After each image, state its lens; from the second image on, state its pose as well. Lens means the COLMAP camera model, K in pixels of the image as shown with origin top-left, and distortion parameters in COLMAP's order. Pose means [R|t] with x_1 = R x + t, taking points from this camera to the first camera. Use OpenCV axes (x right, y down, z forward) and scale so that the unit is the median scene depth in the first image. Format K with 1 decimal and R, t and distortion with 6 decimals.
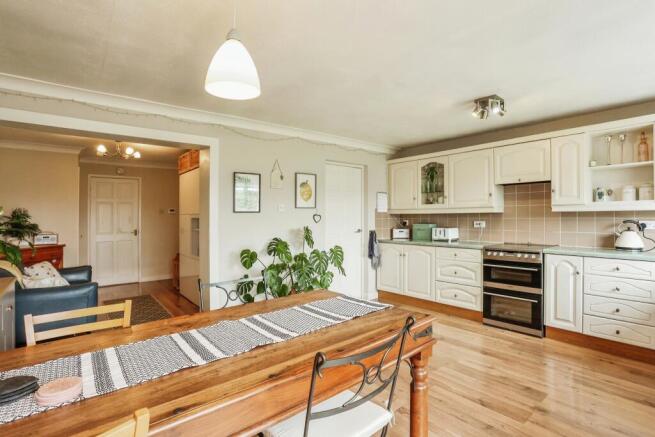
lens RADIAL K [[325.6, 0, 327.5], [0, 325.6, 218.5], [0, 0, 1]] dist [-0.013649, 0.000647]
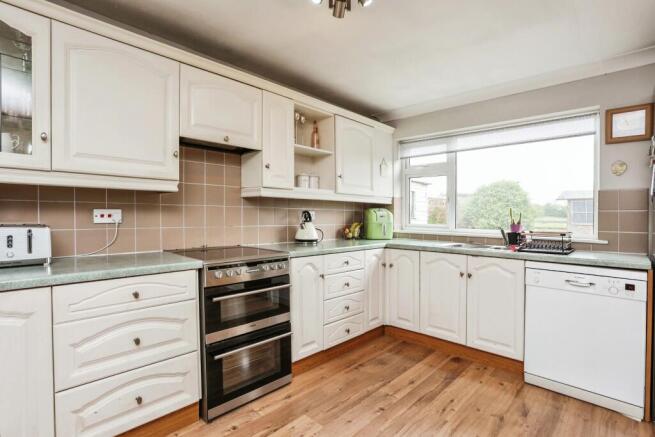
lens RADIAL K [[325.6, 0, 327.5], [0, 325.6, 218.5], [0, 0, 1]] dist [-0.013649, 0.000647]
pose [[-0.132946, -0.007938, 0.991091, -0.013151], [-0.008648, 0.999939, 0.006848, 0.018372], [-0.991086, -0.007660, -0.133007, 0.903503]]
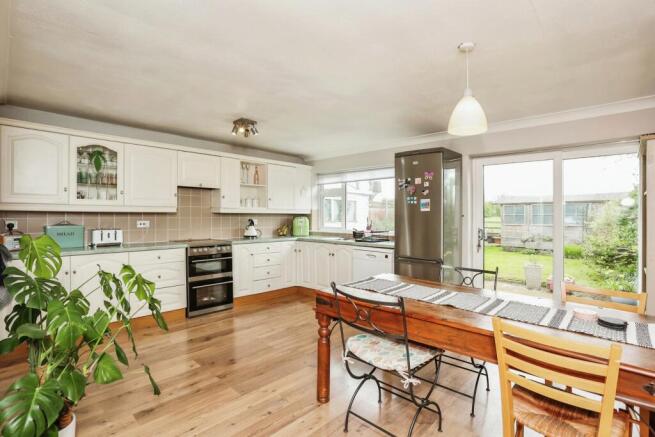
lens RADIAL K [[331.4, 0, 325.9], [0, 331.4, 214.1], [0, 0, 1]] dist [-0.002006, -0.000035]
pose [[-0.128120, 0.007364, 0.991731, -0.658610], [-0.005148, 0.999954, -0.008090, -0.006875], [-0.991745, -0.006142, -0.128076, 0.709546]]
